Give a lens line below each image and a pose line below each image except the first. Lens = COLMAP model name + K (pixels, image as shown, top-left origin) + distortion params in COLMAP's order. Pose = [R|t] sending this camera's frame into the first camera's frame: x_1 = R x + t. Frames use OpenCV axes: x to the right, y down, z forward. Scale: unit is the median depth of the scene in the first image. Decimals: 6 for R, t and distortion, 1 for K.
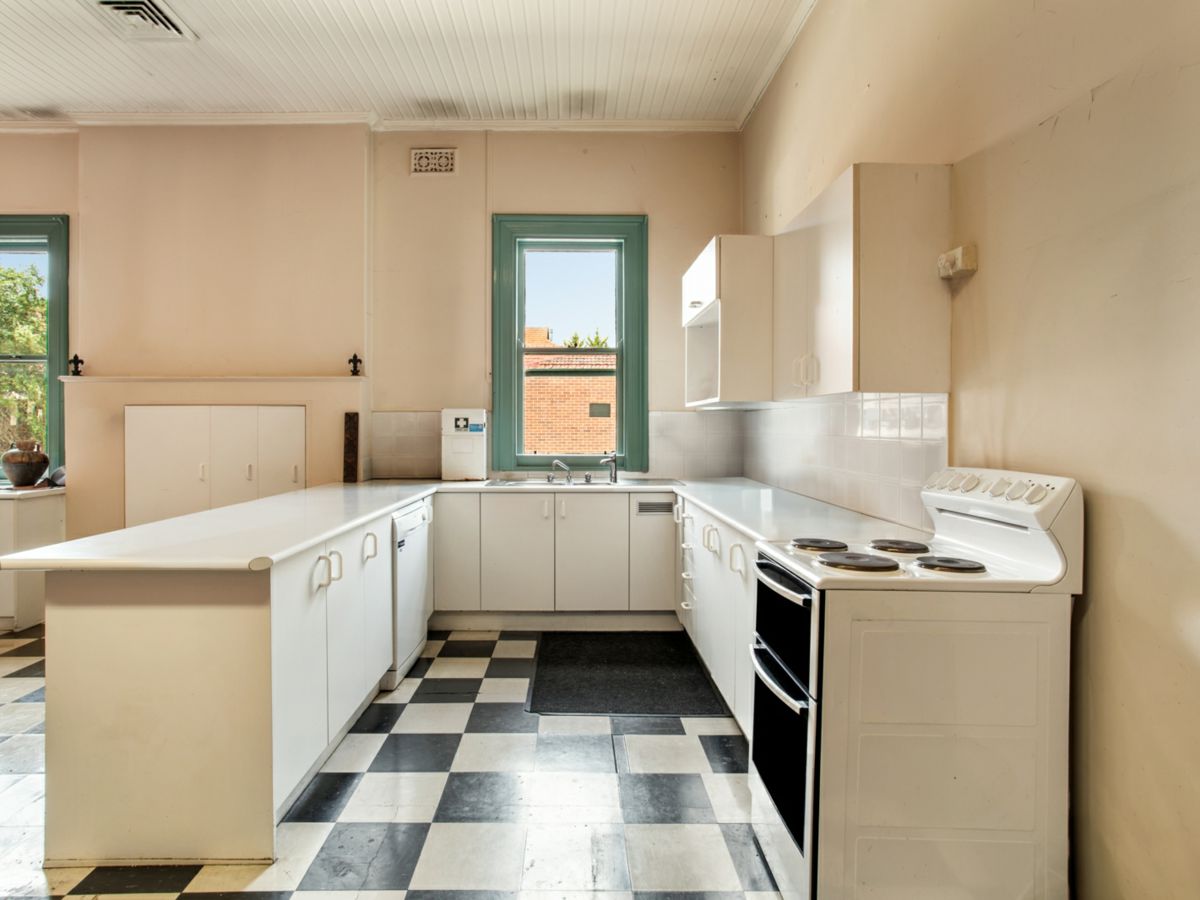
lens RADIAL K [[630.9, 0, 596.0], [0, 630.9, 427.8], [0, 0, 1]] dist [-0.000470, 0.000622]
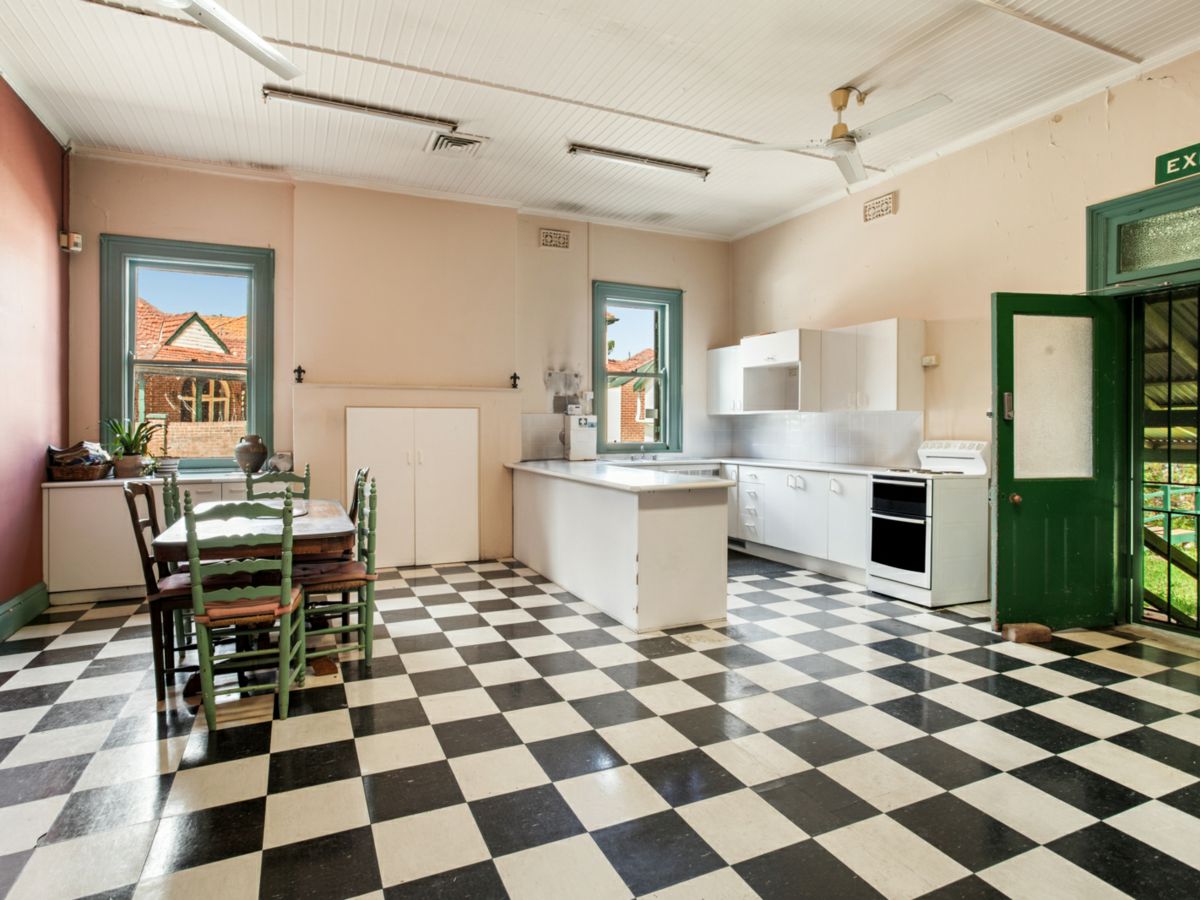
lens RADIAL K [[630.9, 0, 596.0], [0, 630.9, 427.8], [0, 0, 1]] dist [-0.000470, 0.000622]
pose [[0.918045, -0.000134, 0.396475, -0.773293], [-0.001332, 0.999993, 0.003421, 0.001705], [-0.396473, -0.003669, 0.918039, -0.372906]]
